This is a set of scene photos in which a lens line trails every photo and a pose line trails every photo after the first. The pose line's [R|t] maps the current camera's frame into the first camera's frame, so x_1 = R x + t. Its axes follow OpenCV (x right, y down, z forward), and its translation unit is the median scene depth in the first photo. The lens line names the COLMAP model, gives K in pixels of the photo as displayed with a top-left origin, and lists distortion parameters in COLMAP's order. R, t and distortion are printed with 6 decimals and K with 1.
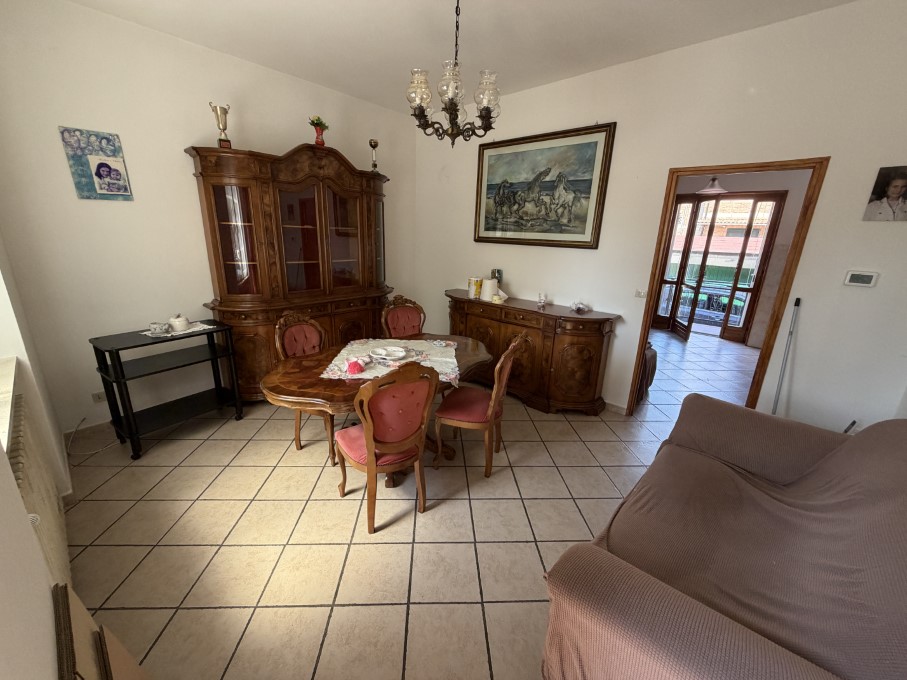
lens RADIAL K [[362.1, 0, 453.5], [0, 362.1, 340.0], [0, 0, 1]] dist [-0.000108, 0.000042]
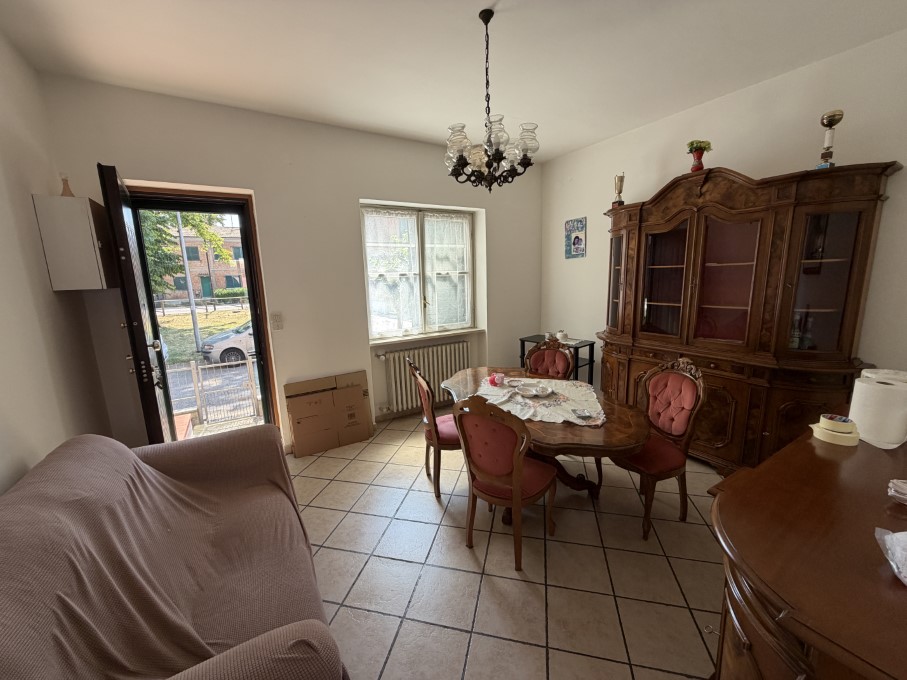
lens RADIAL K [[362.1, 0, 453.5], [0, 362.1, 340.0], [0, 0, 1]] dist [-0.000108, 0.000042]
pose [[-0.278025, 0.152697, -0.948359, 0.842380], [-0.245860, 0.943085, 0.223926, -0.273190], [0.928577, 0.295421, -0.224659, 0.991713]]
